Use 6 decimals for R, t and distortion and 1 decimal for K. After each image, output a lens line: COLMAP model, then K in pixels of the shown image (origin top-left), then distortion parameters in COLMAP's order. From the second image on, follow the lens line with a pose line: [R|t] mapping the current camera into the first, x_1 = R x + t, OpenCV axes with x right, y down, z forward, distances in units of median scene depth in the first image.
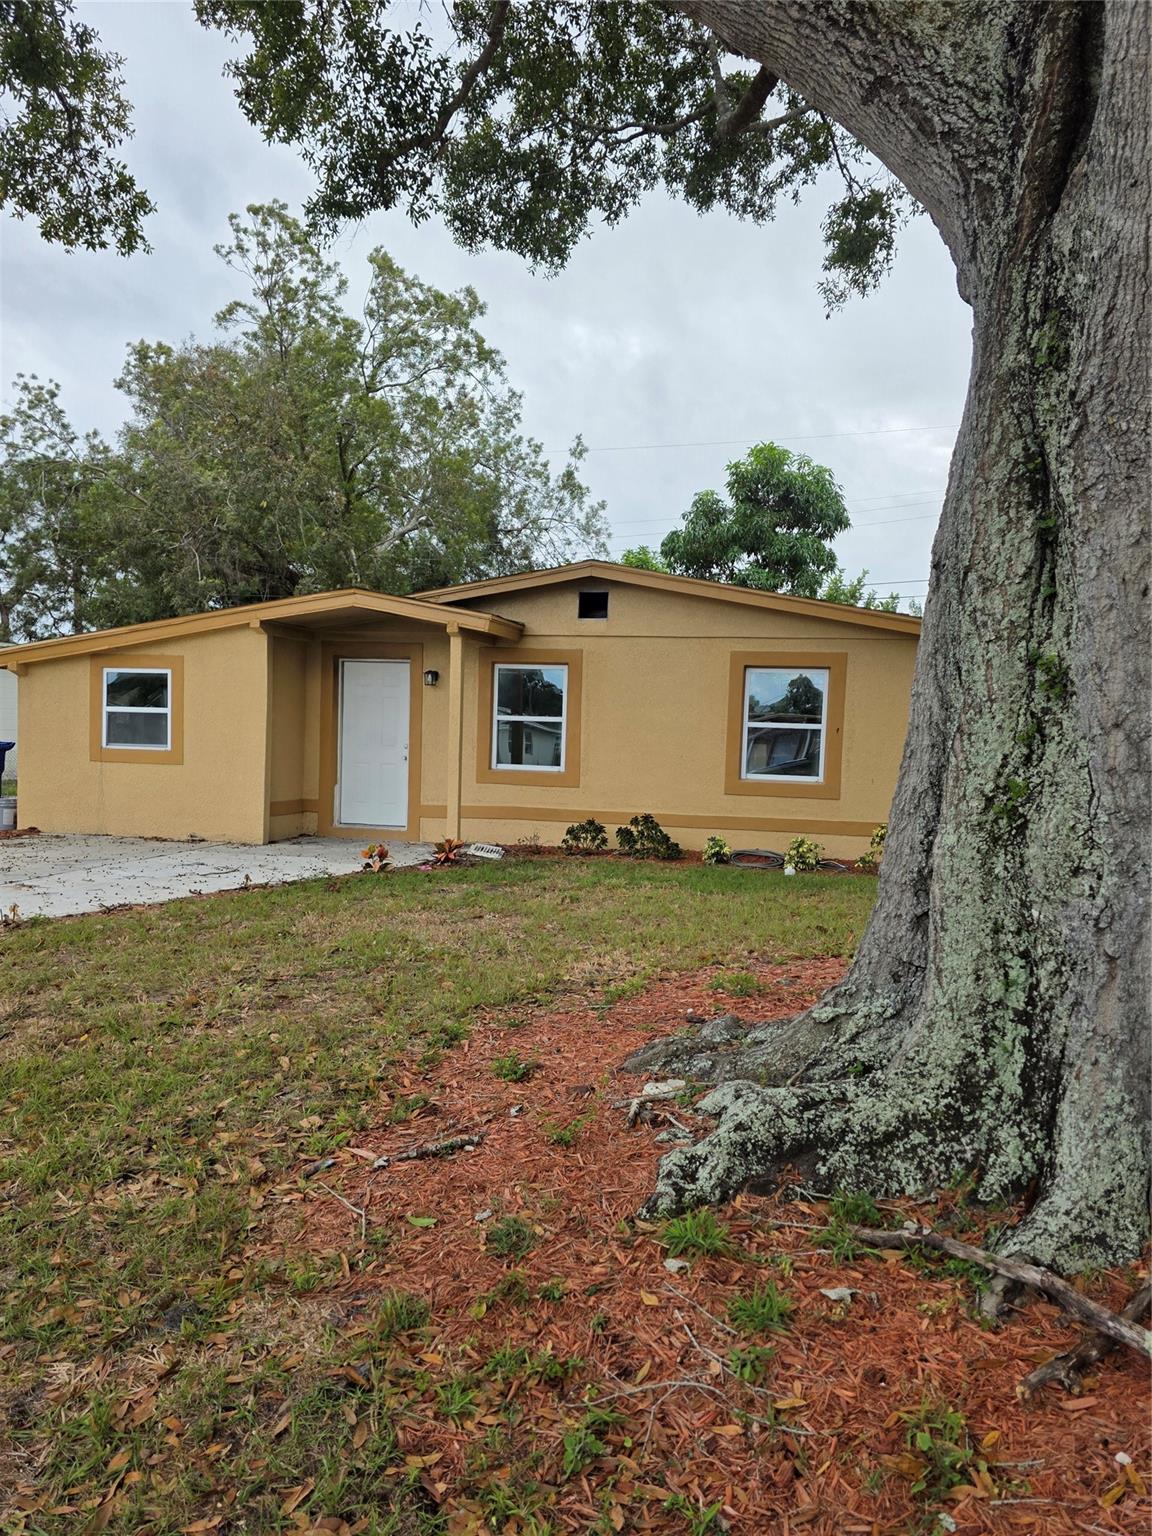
lens RADIAL K [[1043.9, 0, 576.0], [0, 1043.9, 768.0], [0, 0, 1]] dist [-0.000673, -0.001061]
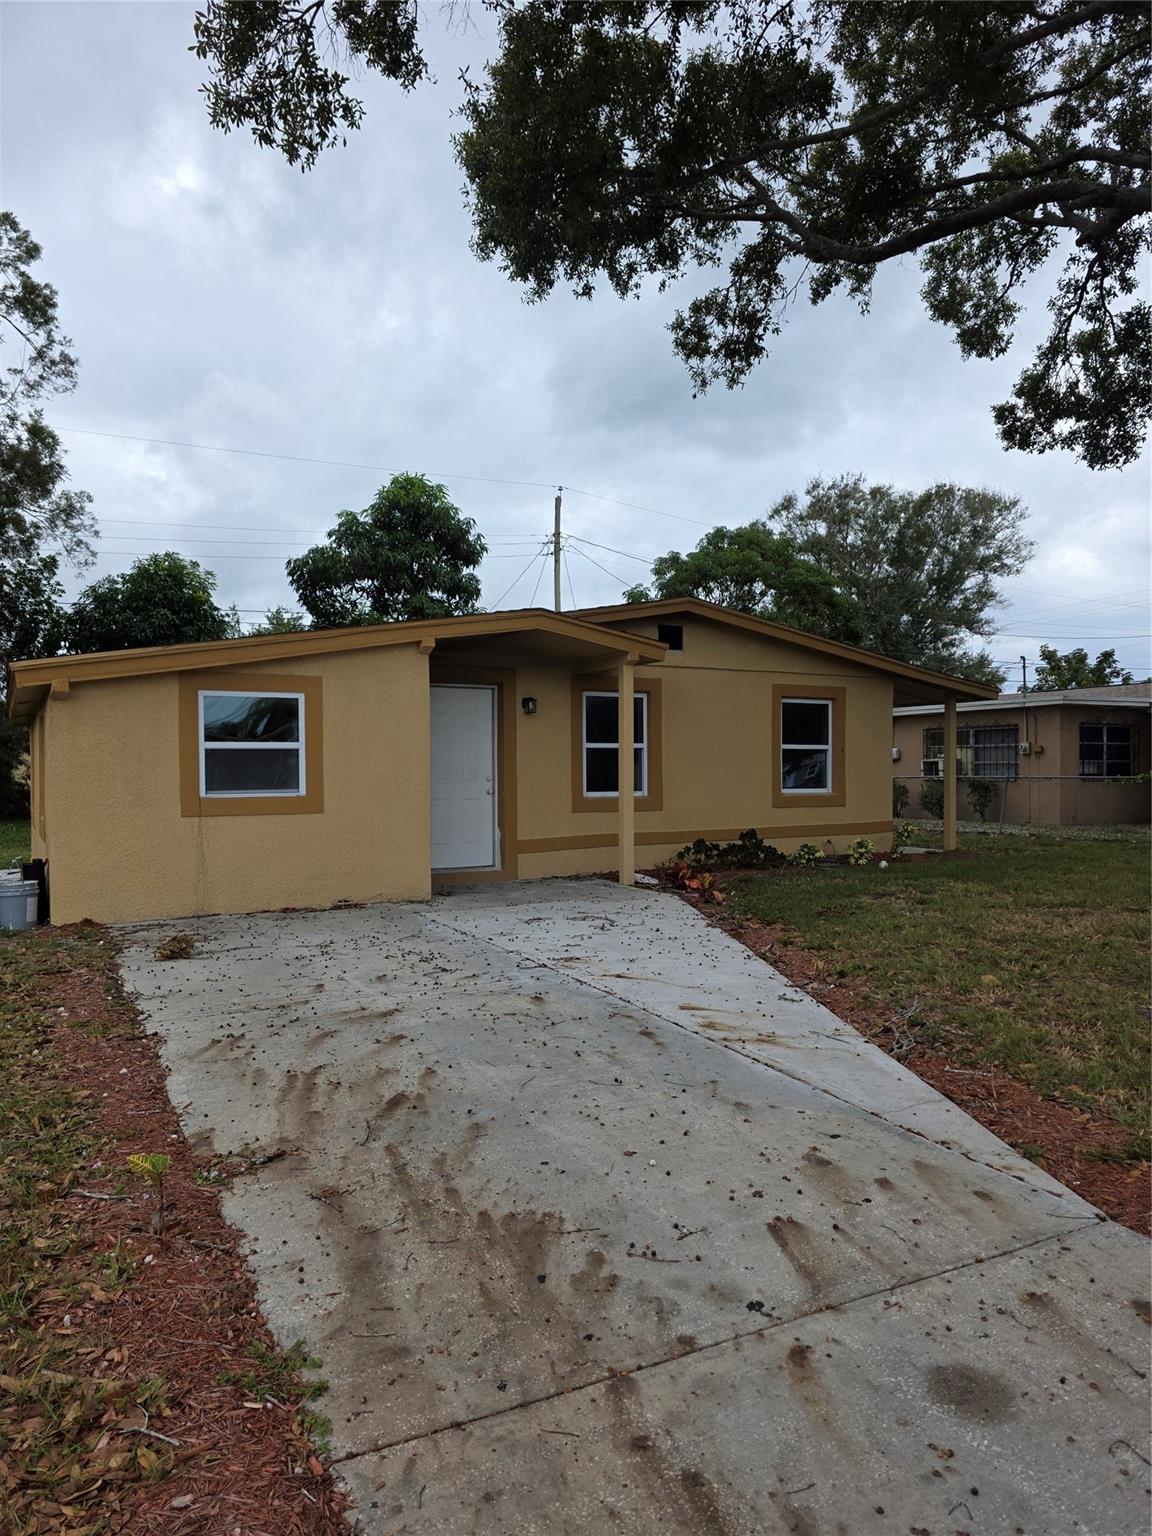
lens RADIAL K [[1016.6, 0, 576.0], [0, 1016.6, 768.0], [0, 0, 1]] dist [-0.001167, 0.000857]
pose [[0.755723, -0.036009, 0.653900, -0.737172], [0.044808, 0.998990, 0.003226, -0.031218], [-0.653356, 0.026862, 0.756574, 0.280956]]
